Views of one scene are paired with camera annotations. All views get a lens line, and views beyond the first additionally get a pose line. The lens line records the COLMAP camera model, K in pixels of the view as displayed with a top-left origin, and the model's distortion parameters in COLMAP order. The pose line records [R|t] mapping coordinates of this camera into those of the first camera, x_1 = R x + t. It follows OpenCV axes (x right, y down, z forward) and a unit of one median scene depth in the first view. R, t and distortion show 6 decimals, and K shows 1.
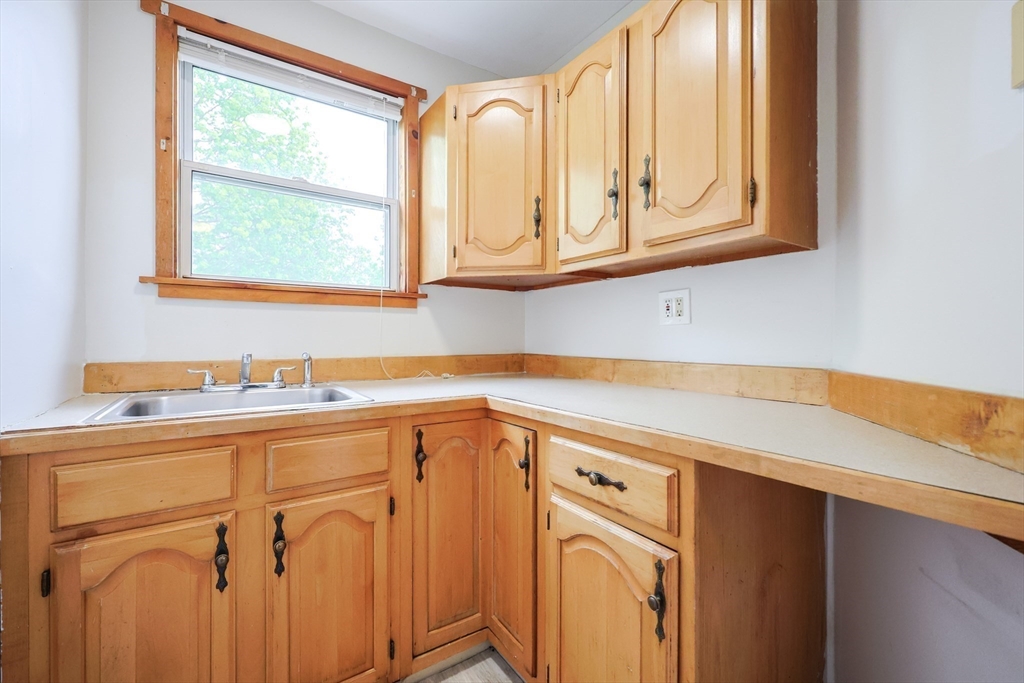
lens RADIAL K [[431.6, 0, 516.7], [0, 431.6, 338.3], [0, 0, 1]] dist [0.002505, -0.004427]
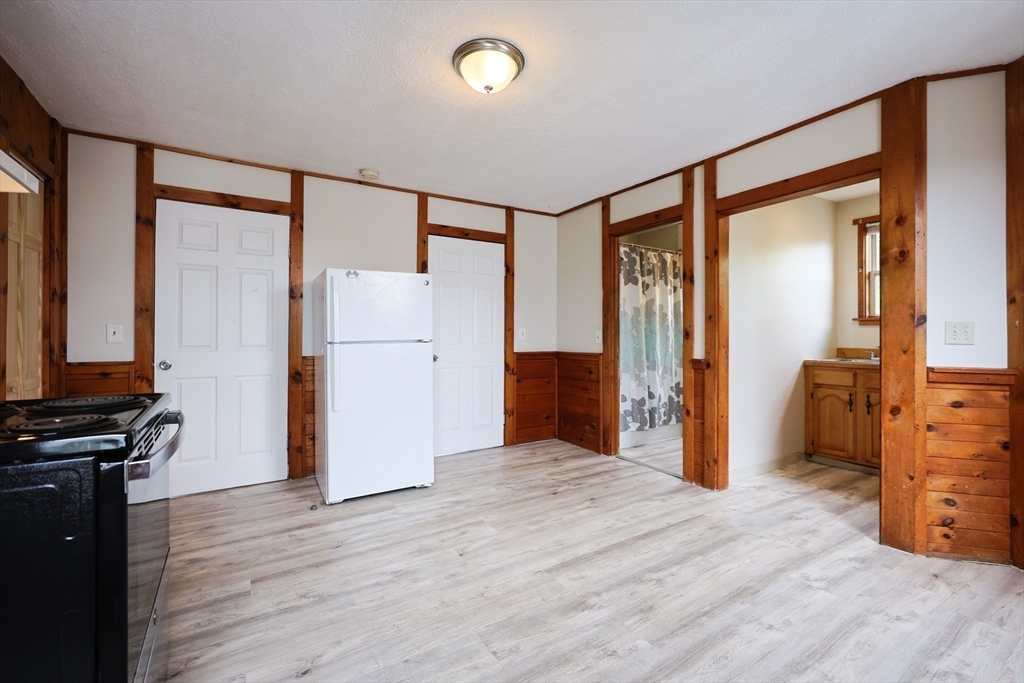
lens RADIAL K [[431.6, 0, 516.7], [0, 431.6, 338.3], [0, 0, 1]] dist [0.002505, -0.004427]
pose [[-0.034870, 0.000522, -0.999392, 2.237228], [0.000868, 1.000000, 0.000492, -0.017855], [0.999391, -0.000851, -0.034871, -1.224721]]
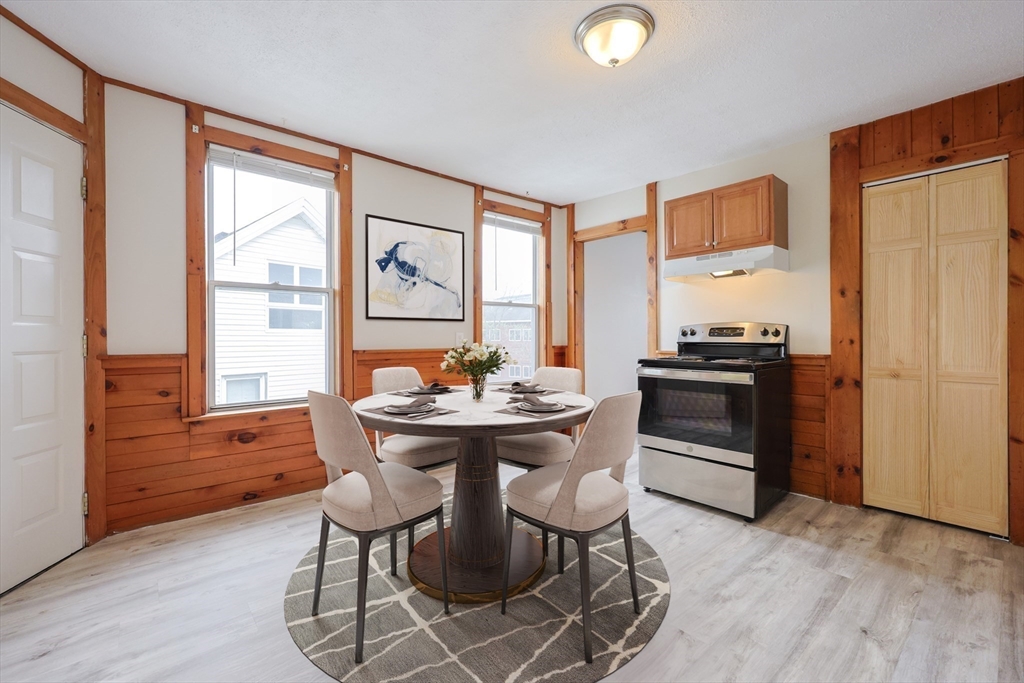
lens RADIAL K [[431.6, 0, 516.7], [0, 431.6, 338.3], [0, 0, 1]] dist [0.002505, -0.004427]
pose [[-0.118262, -0.000775, 0.992982, -0.463608], [0.002171, 0.999997, 0.001039, -0.000693], [-0.992980, 0.002278, -0.118260, -0.913281]]
